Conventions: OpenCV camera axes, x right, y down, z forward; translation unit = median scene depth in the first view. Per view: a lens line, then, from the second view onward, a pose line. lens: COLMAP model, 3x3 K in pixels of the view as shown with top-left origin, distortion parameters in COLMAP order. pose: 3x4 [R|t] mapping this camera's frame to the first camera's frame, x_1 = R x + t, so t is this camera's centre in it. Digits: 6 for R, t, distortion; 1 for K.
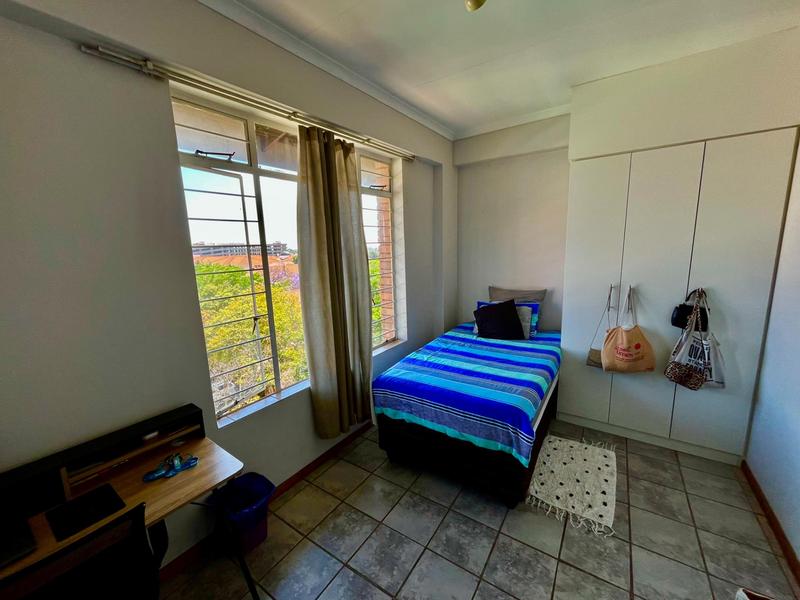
lens RADIAL K [[323.1, 0, 397.2], [0, 323.1, 300.3], [0, 0, 1]] dist [-0.002230, 0.000006]
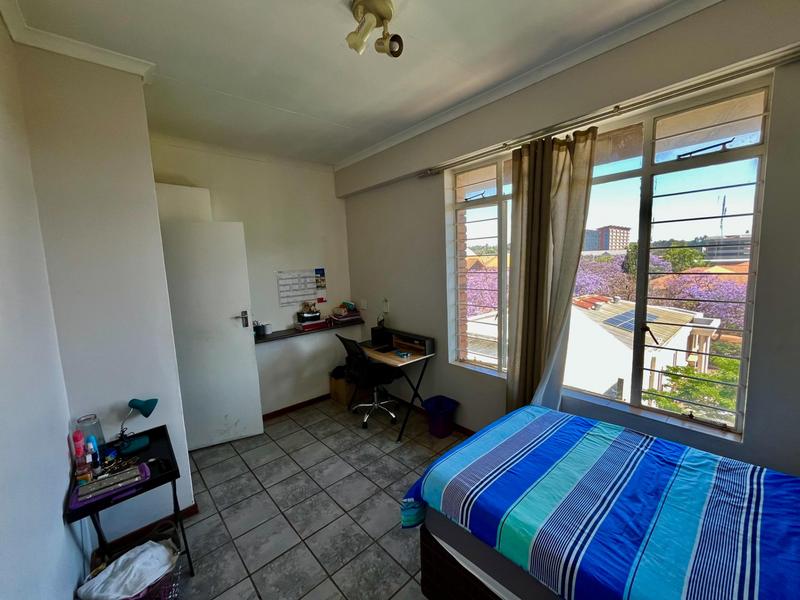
lens RADIAL K [[323.1, 0, 397.2], [0, 323.1, 300.3], [0, 0, 1]] dist [-0.002230, 0.000006]
pose [[-0.235762, 0.161245, -0.958340, 0.859347], [-0.120097, 0.973745, 0.193383, -0.174793], [0.964361, 0.160686, -0.210207, 0.818368]]
